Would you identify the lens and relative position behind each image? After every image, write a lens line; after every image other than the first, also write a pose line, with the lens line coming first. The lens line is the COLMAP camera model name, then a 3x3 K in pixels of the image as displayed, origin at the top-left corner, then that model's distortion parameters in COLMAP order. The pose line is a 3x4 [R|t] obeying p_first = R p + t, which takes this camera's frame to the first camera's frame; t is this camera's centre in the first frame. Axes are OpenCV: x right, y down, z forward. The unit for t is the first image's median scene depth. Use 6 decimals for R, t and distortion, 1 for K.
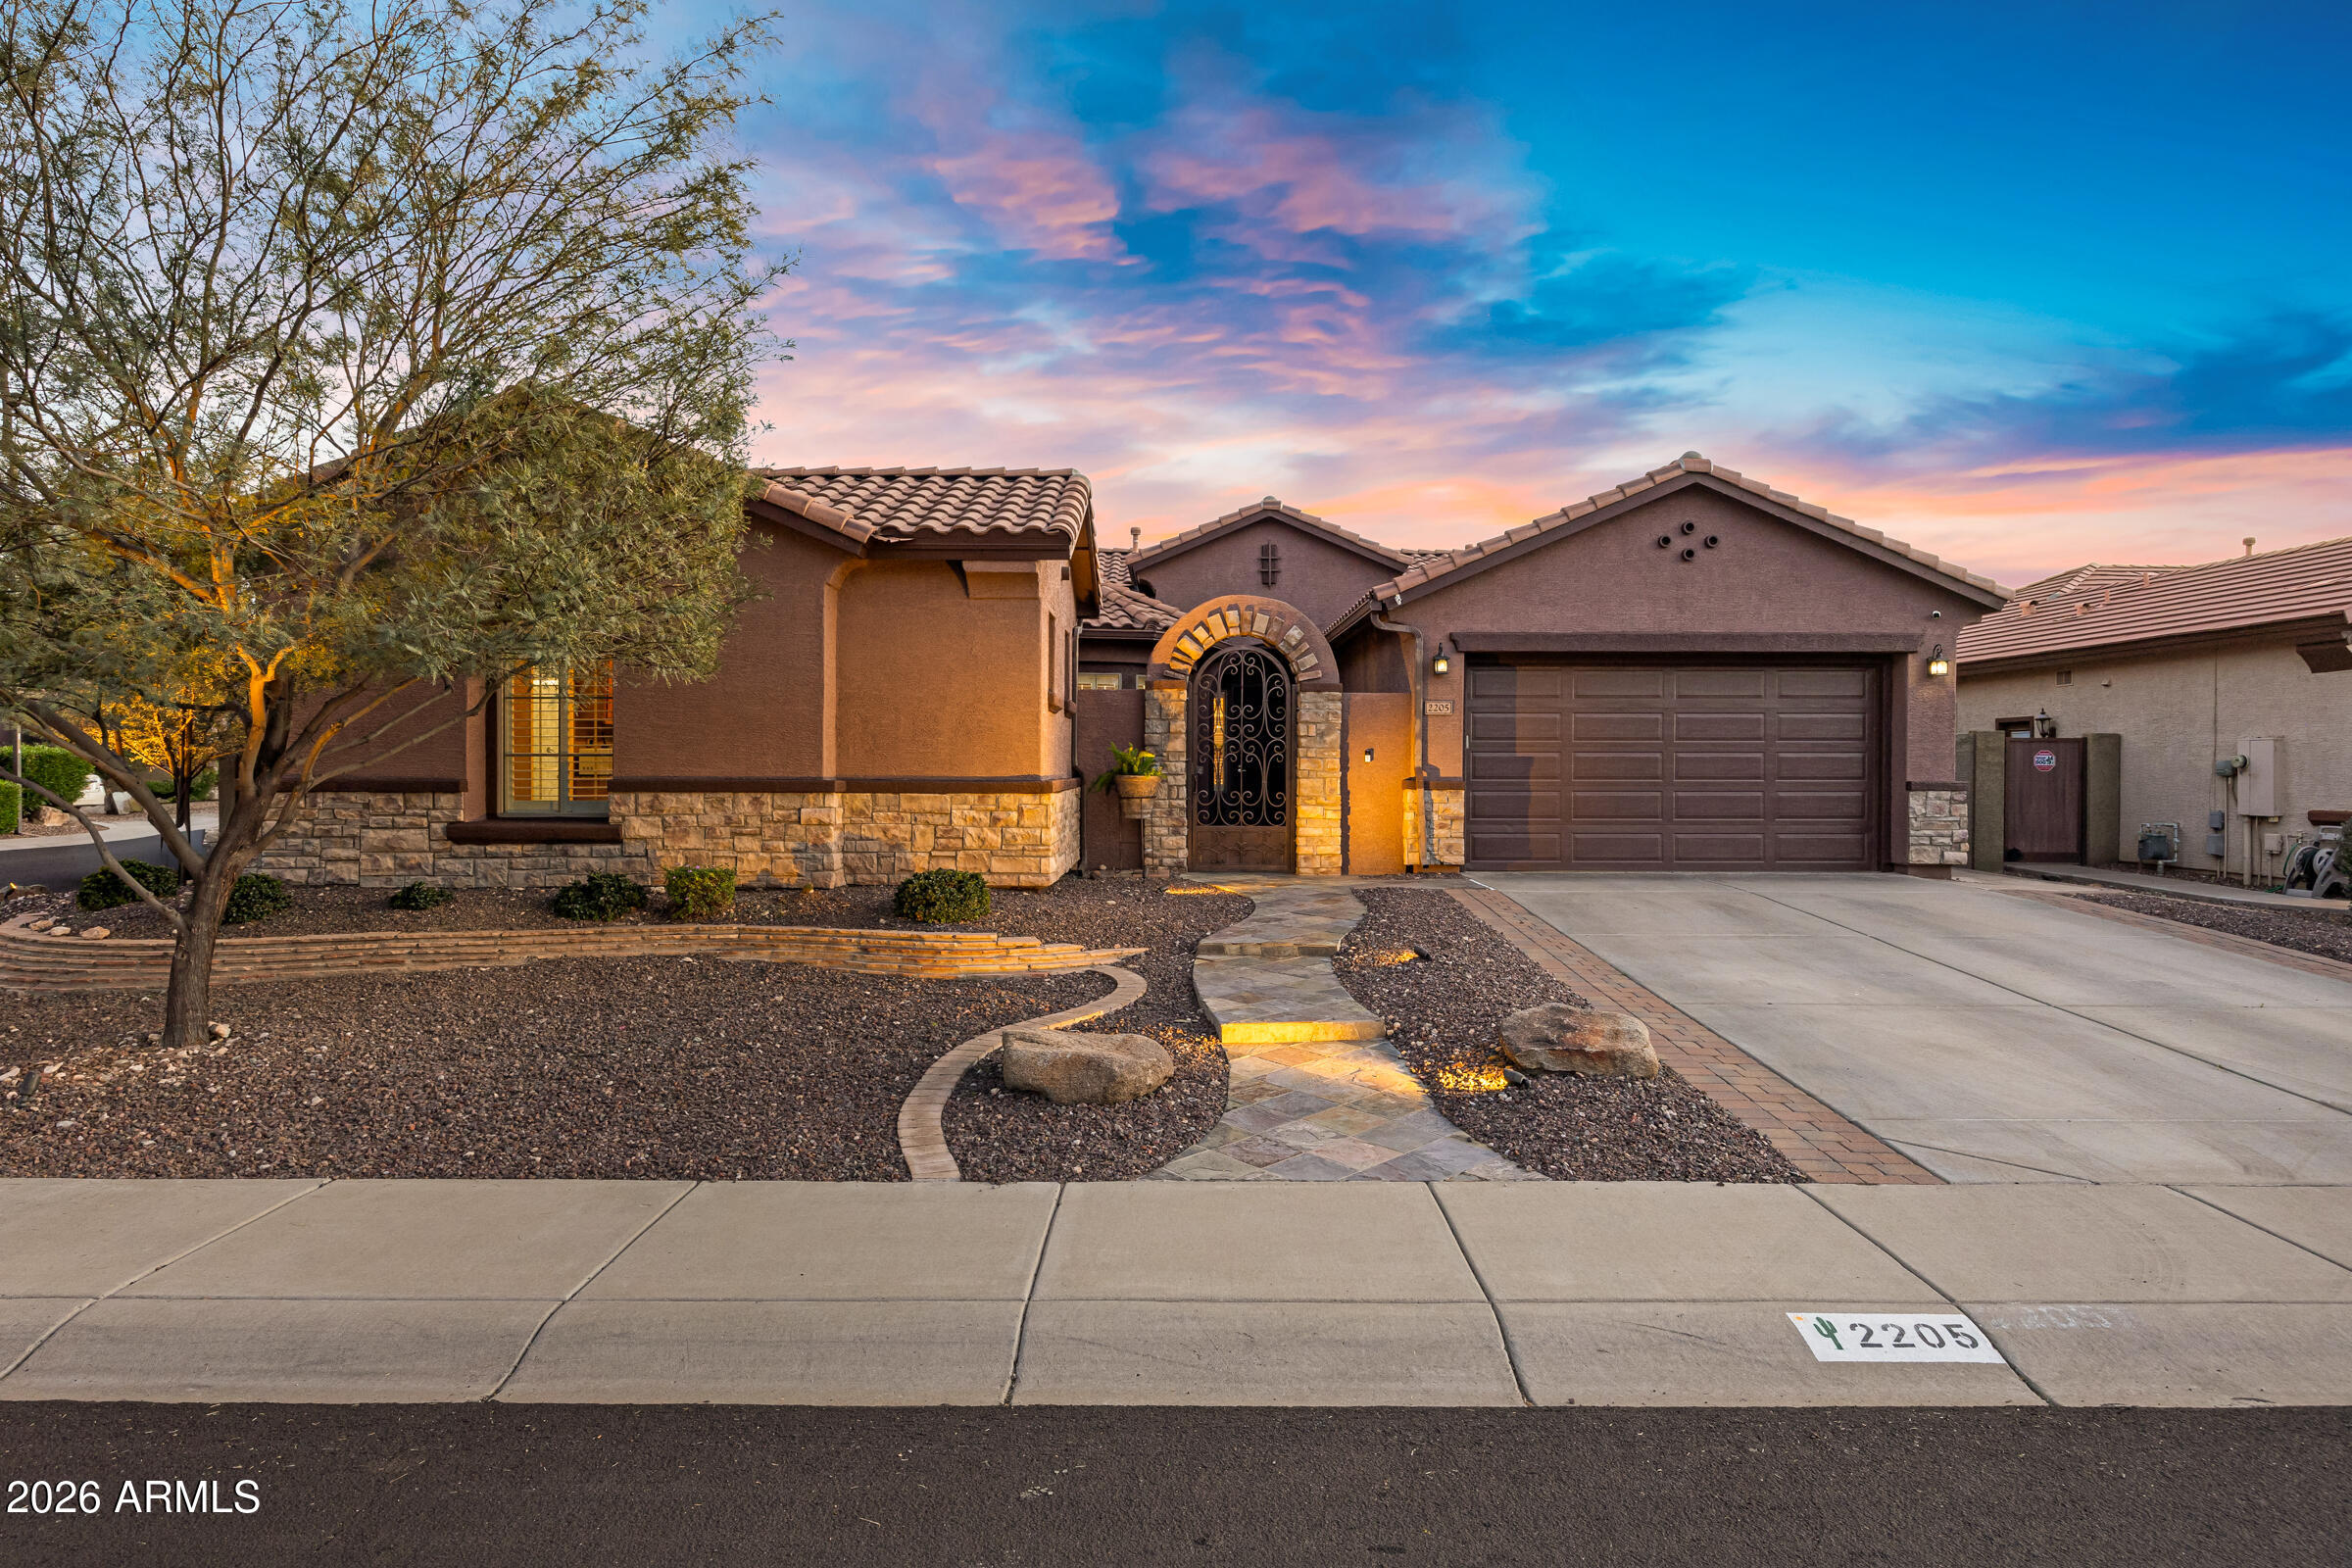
lens RADIAL K [[1343.7, 0, 1155.5], [0, 1343.7, 757.4], [0, 0, 1]] dist [-0.010060, -0.001321]
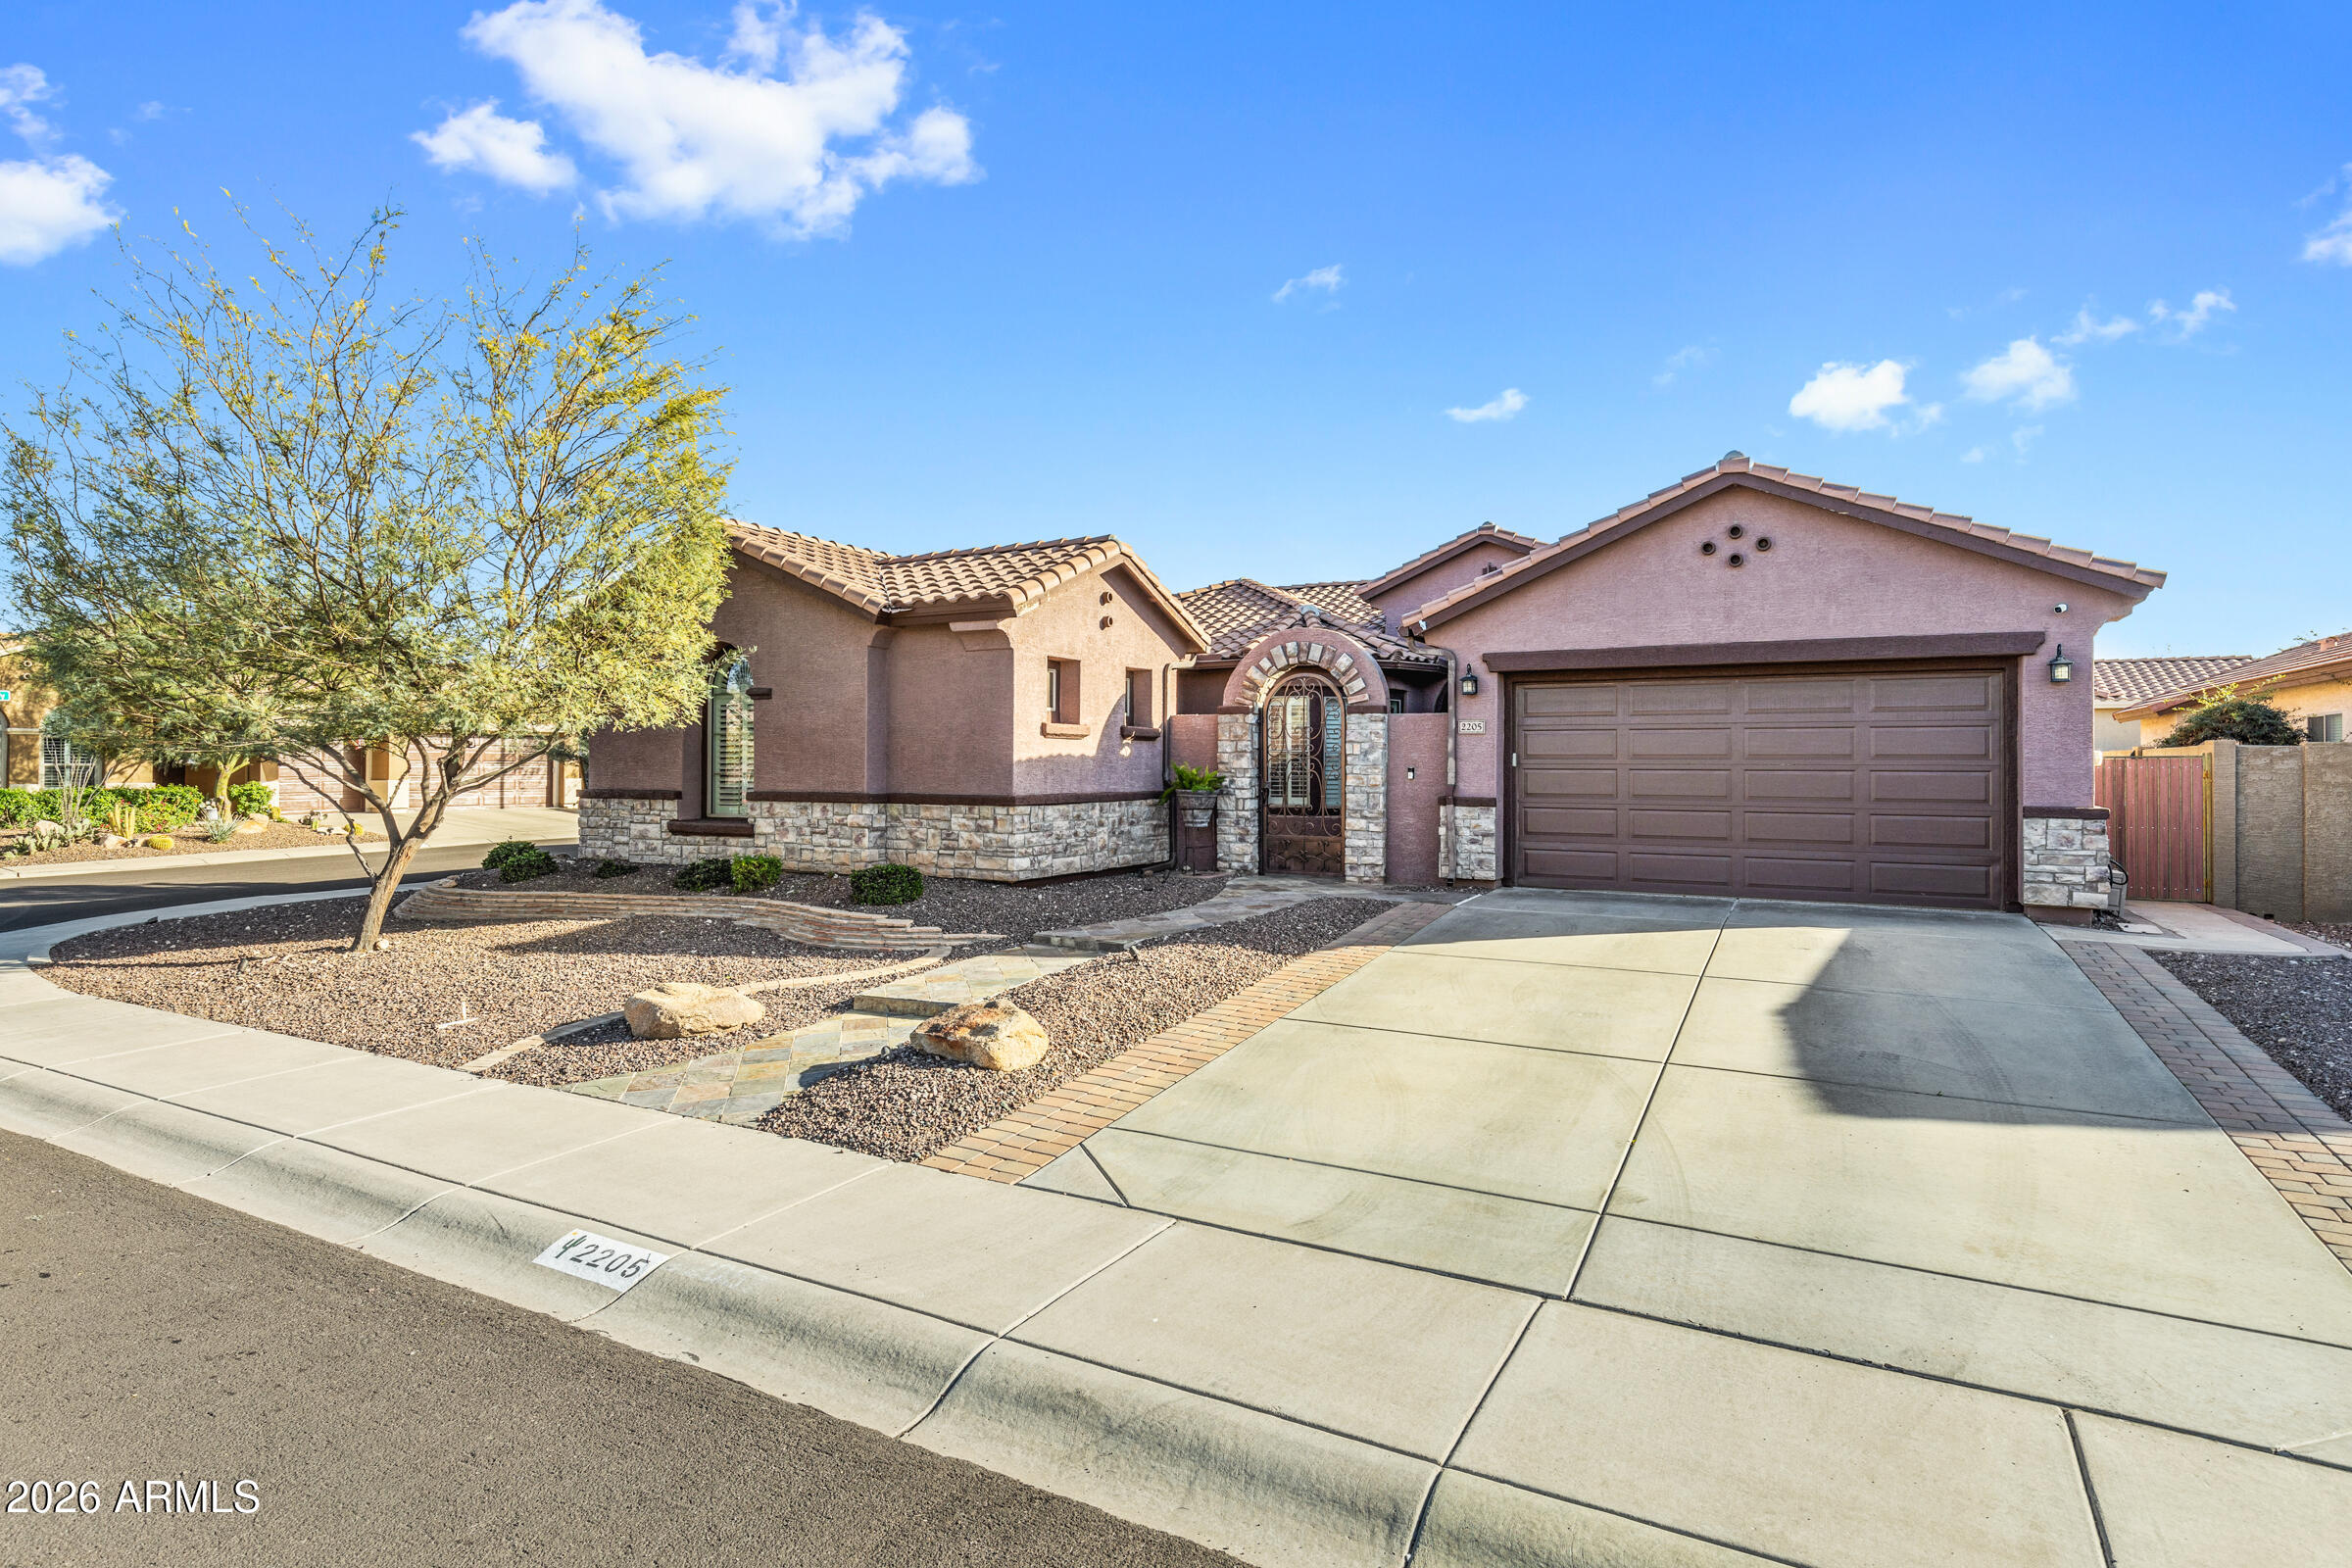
lens RADIAL K [[1232.6, 0, 1194.0], [0, 1232.6, 741.9], [0, 0, 1]] dist [0.014444, -0.000252]
pose [[0.880080, -0.007824, -0.474760, 0.483281], [0.002067, 0.999918, -0.012647, -0.014199], [0.474820, 0.010149, 0.880024, 0.064081]]
